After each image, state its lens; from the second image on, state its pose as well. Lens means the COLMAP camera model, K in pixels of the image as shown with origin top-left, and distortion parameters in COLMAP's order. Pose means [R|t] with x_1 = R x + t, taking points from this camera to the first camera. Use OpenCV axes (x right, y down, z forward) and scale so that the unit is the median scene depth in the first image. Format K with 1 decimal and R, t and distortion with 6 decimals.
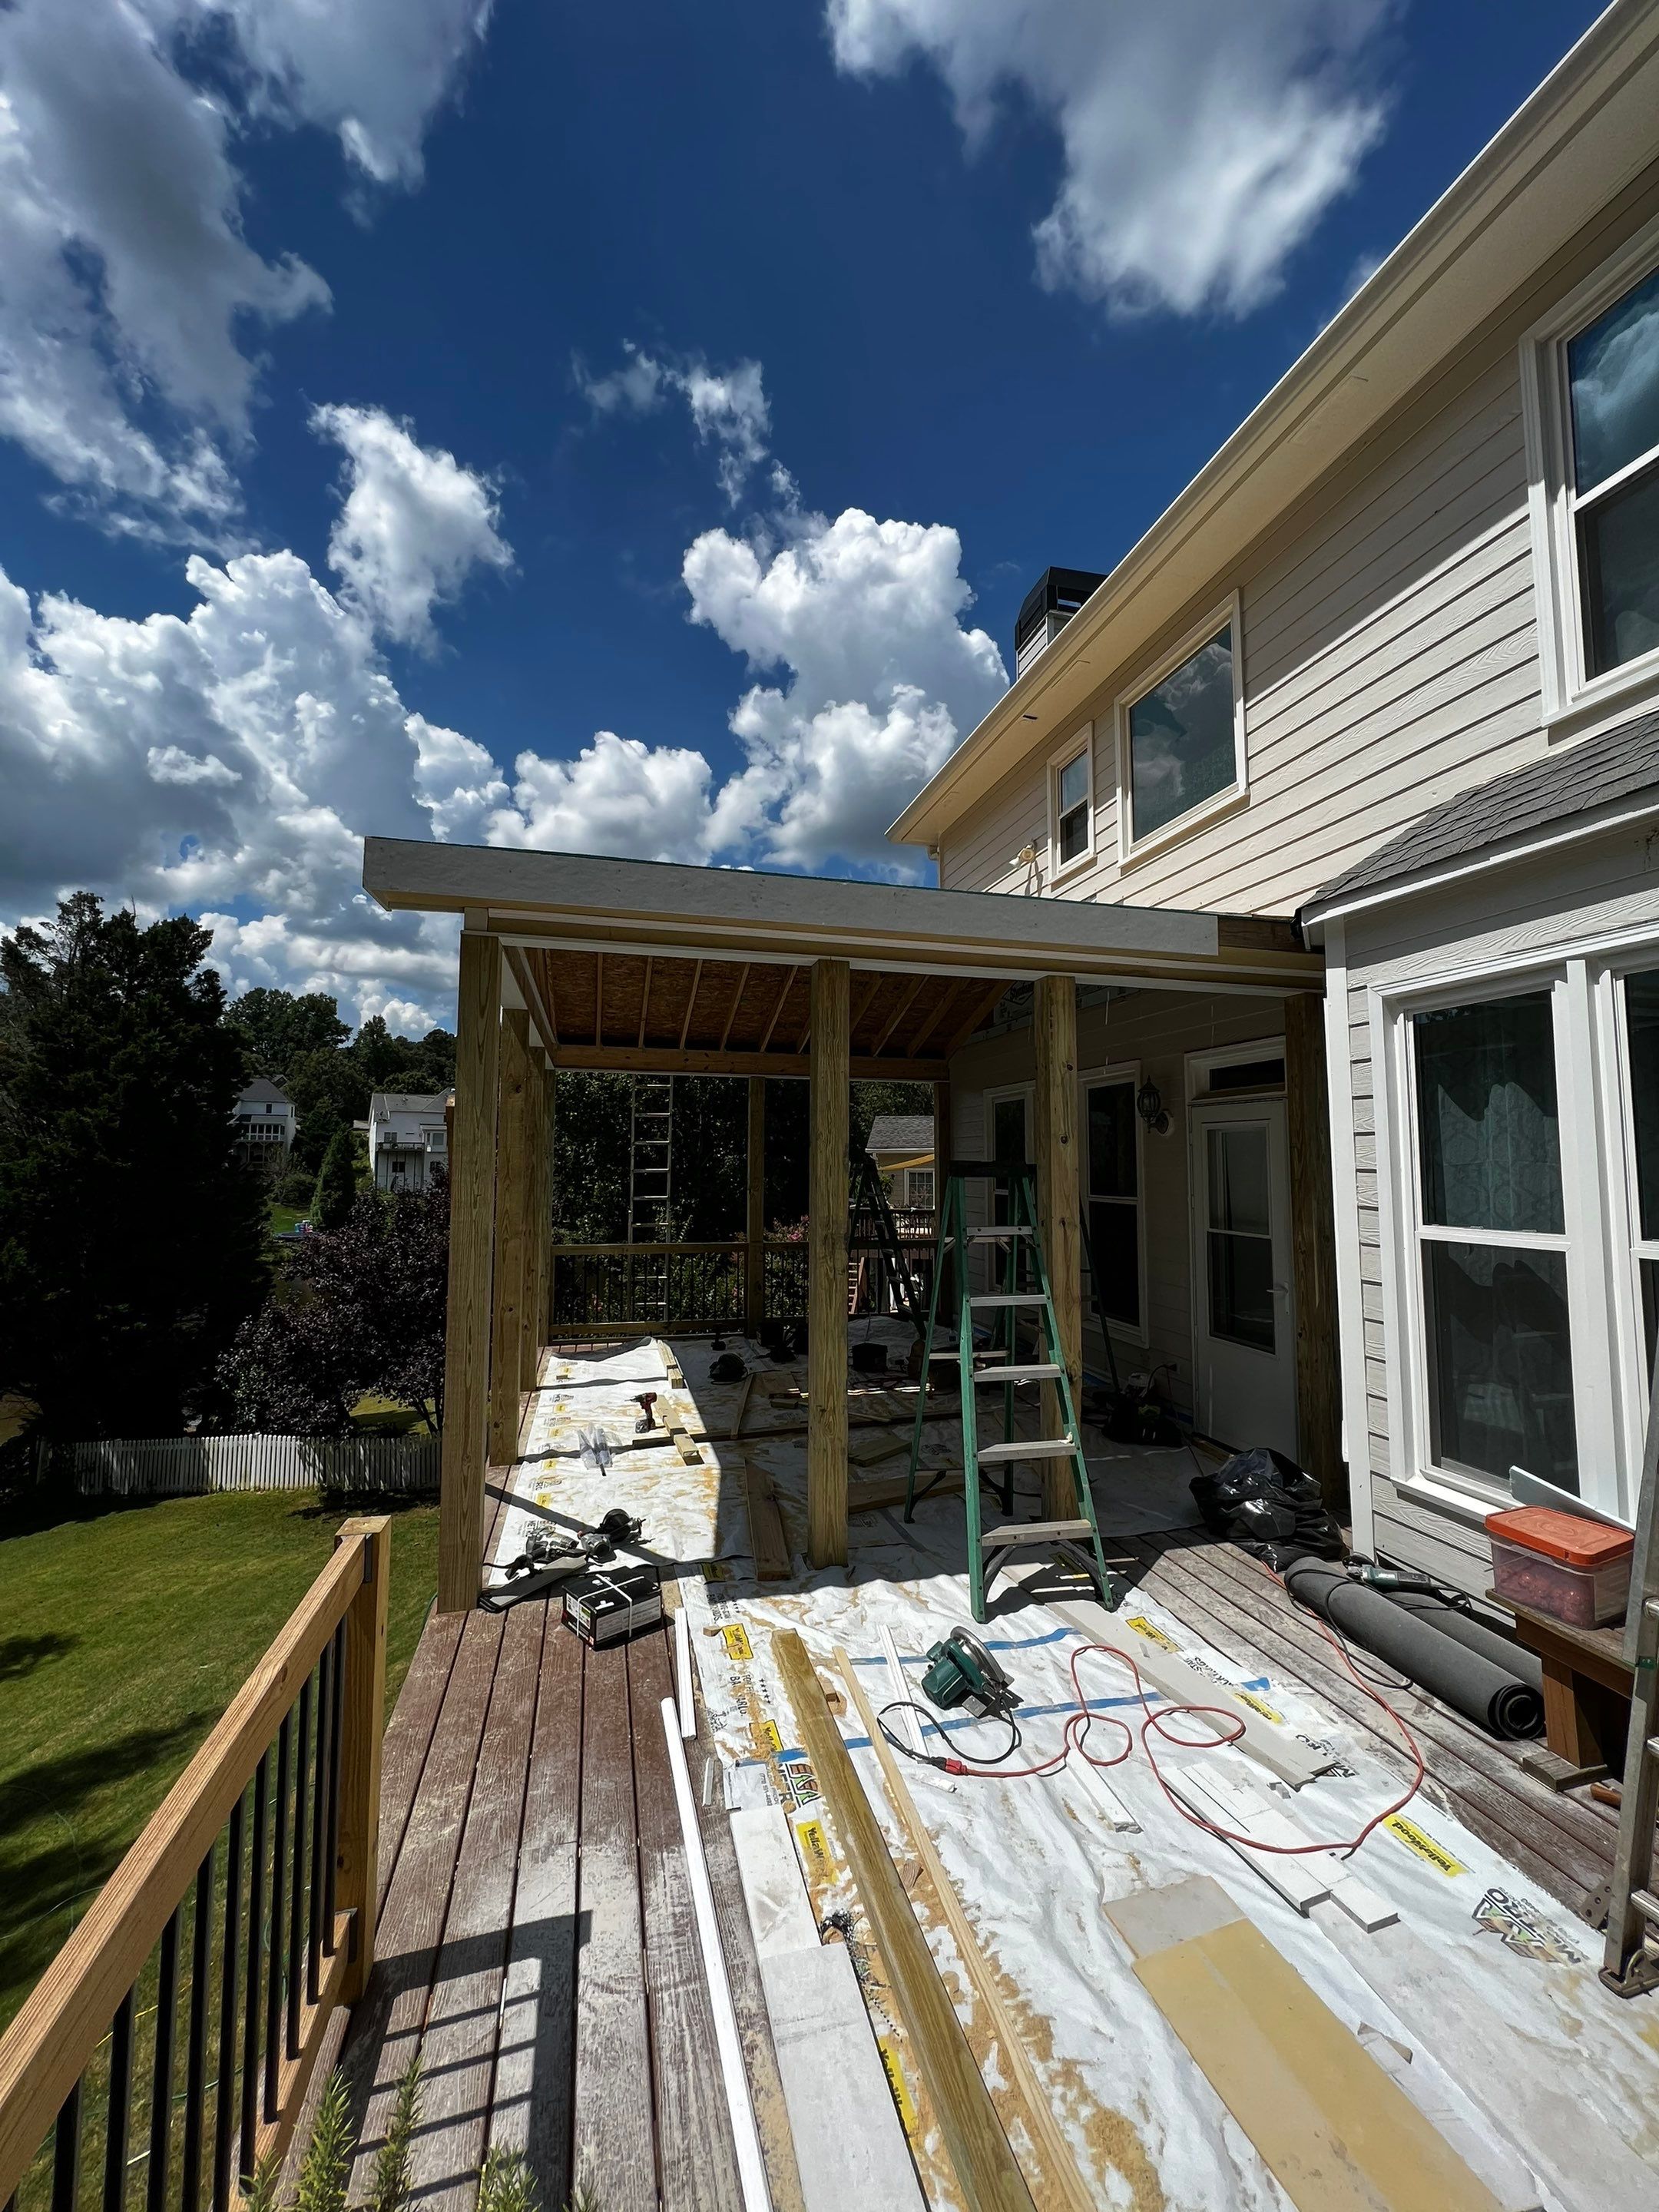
lens RADIAL K [[890.0, 0, 835.3], [0, 890.0, 1103.3], [0, 0, 1]] dist [-0.000159, 0.000825]
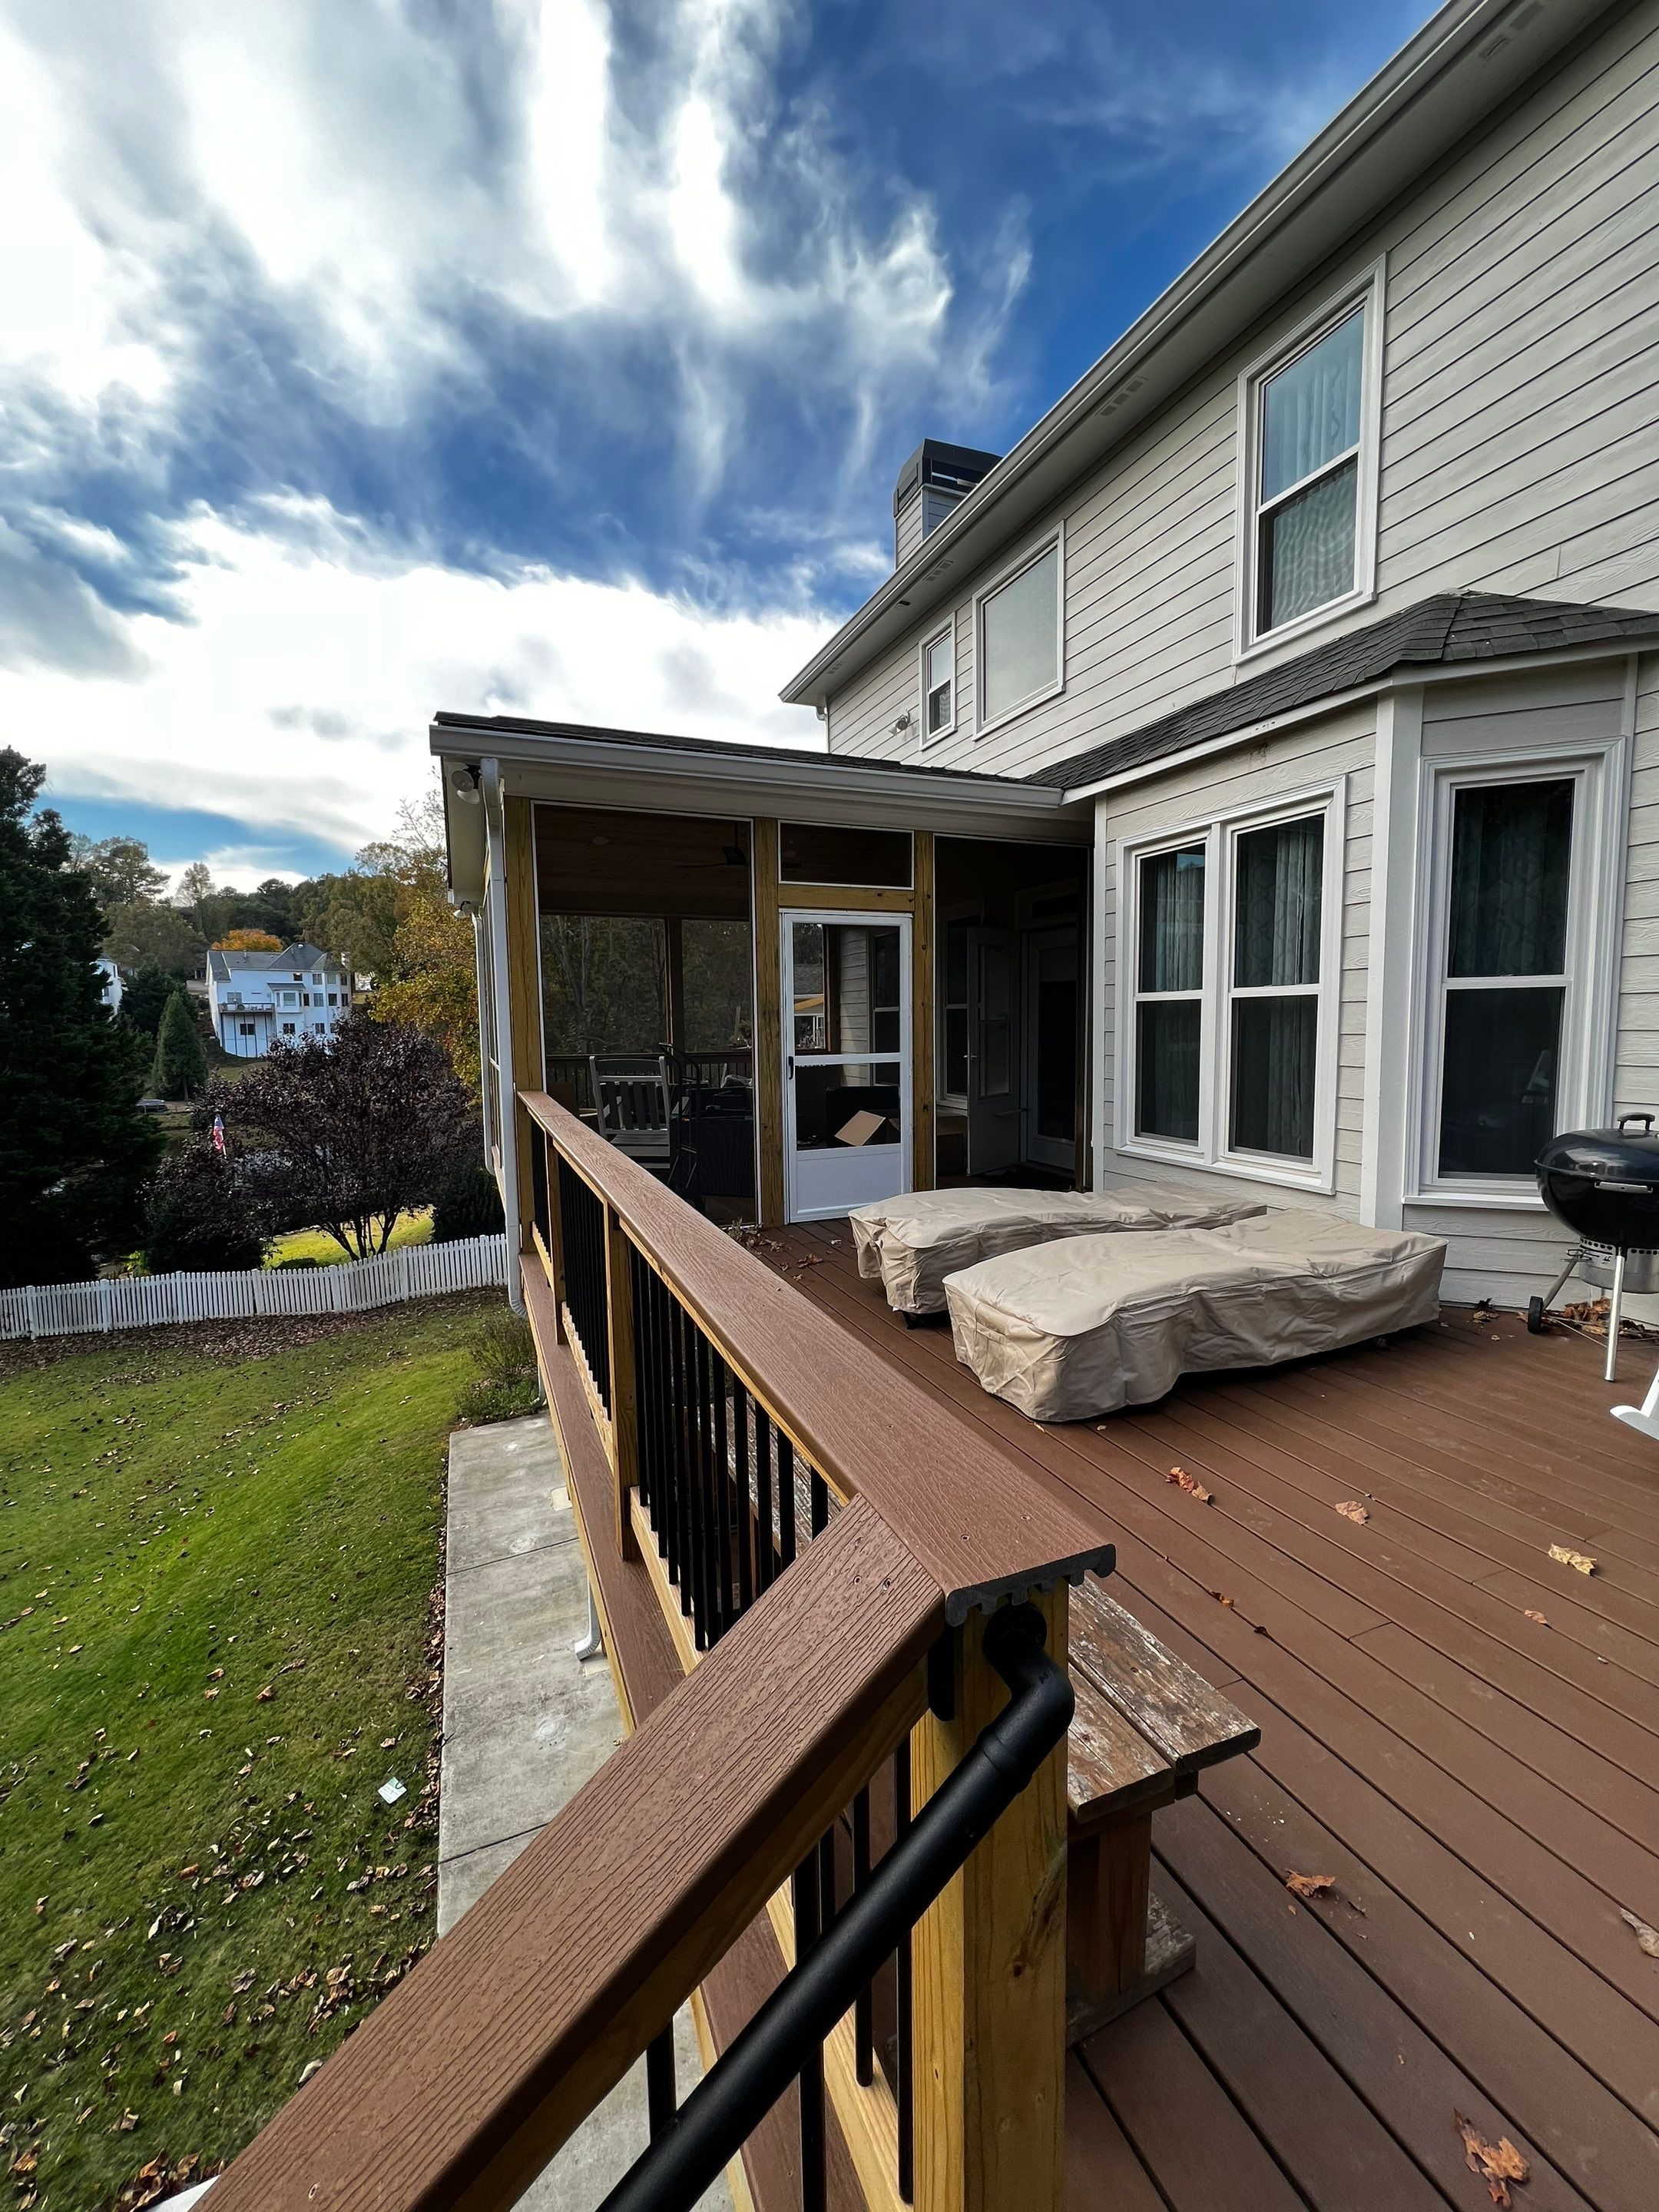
lens RADIAL K [[890.0, 0, 829.9], [0, 890.0, 1112.0], [0, 0, 1]] dist [-0.000159, 0.000825]
pose [[0.991117, -0.027033, 0.130215, -0.071560], [0.004880, 0.985857, 0.167518, 0.049767], [-0.132902, -0.165394, 0.977232, -0.347147]]
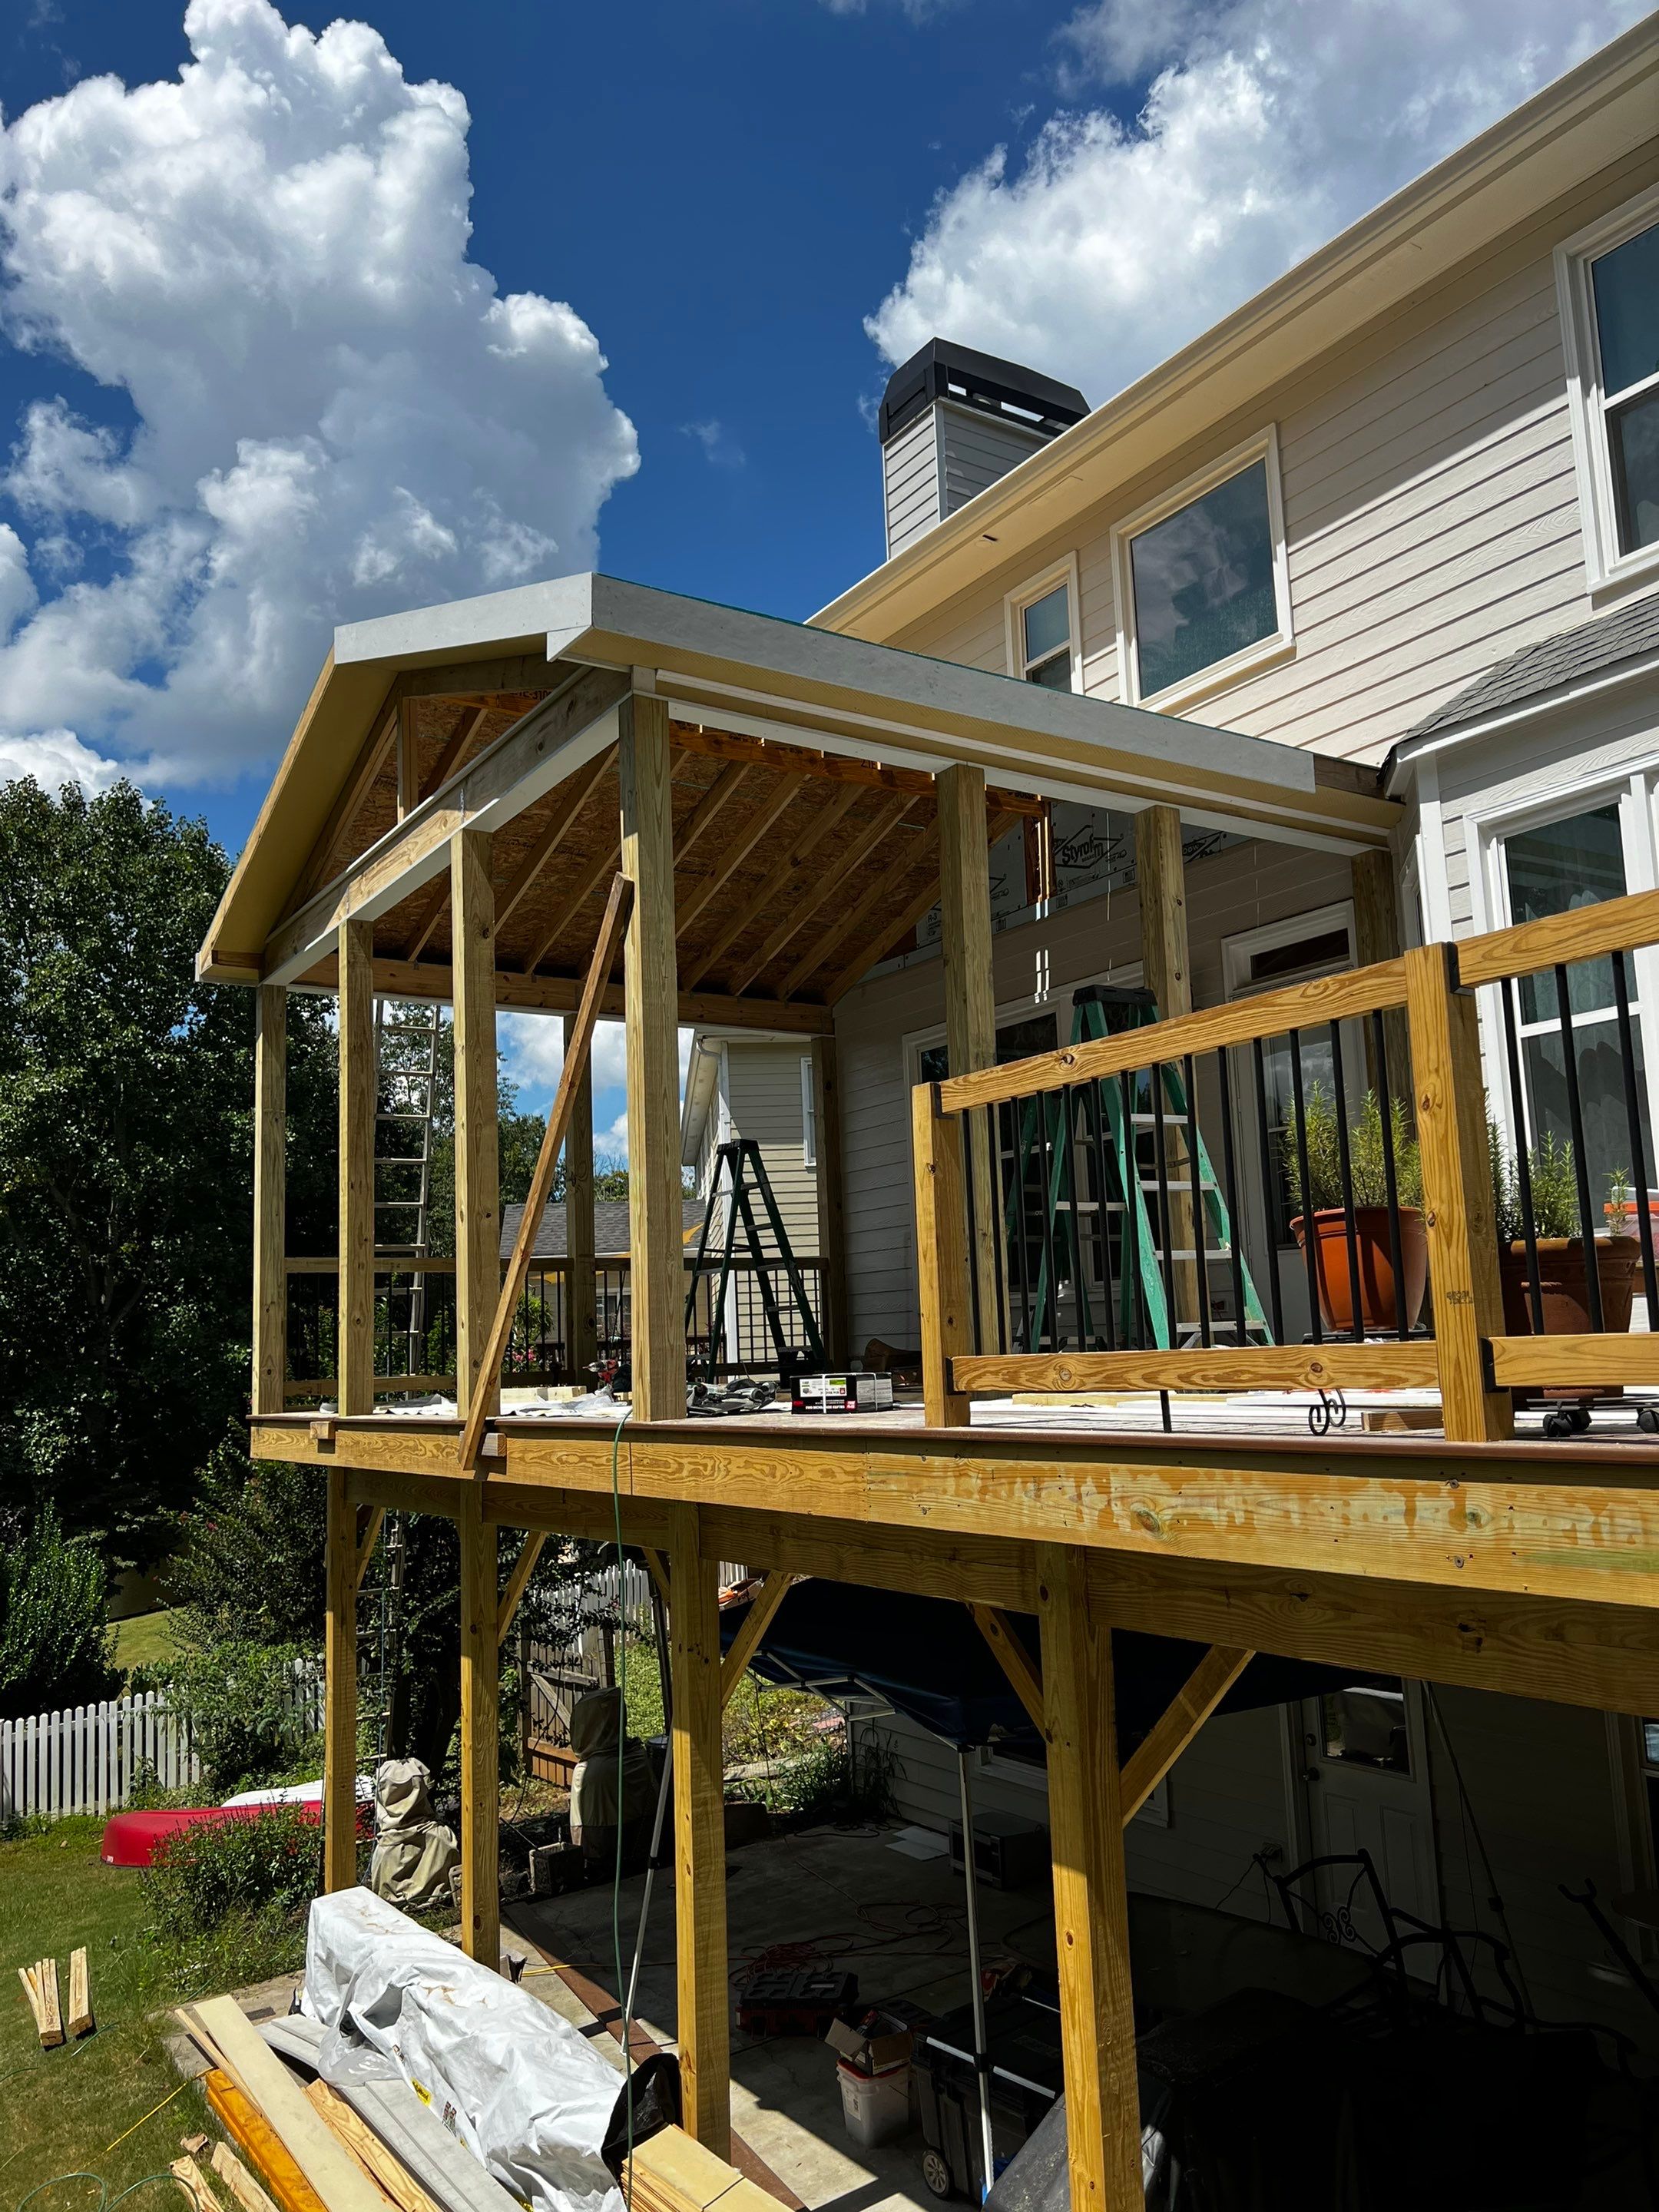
lens RADIAL K [[1688.9, 0, 837.8], [0, 1688.9, 1162.4], [0, 0, 1]] dist [0.028761, -0.023250]
pose [[0.948134, -0.001813, 0.317865, -0.511113], [0.019408, 0.998448, -0.052195, 0.252164], [-0.317277, 0.055657, 0.946698, -0.447571]]
